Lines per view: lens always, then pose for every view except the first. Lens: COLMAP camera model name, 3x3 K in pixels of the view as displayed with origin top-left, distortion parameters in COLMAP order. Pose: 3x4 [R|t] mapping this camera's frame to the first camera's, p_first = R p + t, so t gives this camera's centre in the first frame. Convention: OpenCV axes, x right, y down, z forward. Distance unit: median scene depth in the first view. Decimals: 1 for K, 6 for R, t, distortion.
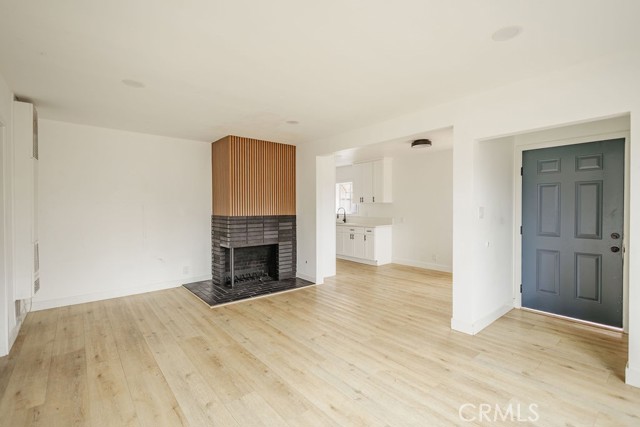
lens RADIAL K [[294.2, 0, 318.7], [0, 294.2, 214.1], [0, 0, 1]] dist [0.007430, -0.000249]
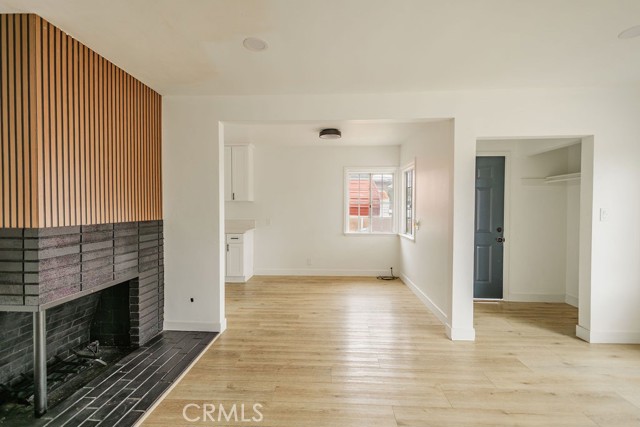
lens RADIAL K [[294.2, 0, 318.7], [0, 294.2, 214.1], [0, 0, 1]] dist [0.007430, -0.000249]
pose [[0.670392, -0.012260, 0.741905, -0.318471], [0.011550, 0.999915, 0.006087, -0.008260], [-0.741917, 0.004488, 0.670477, 0.439631]]
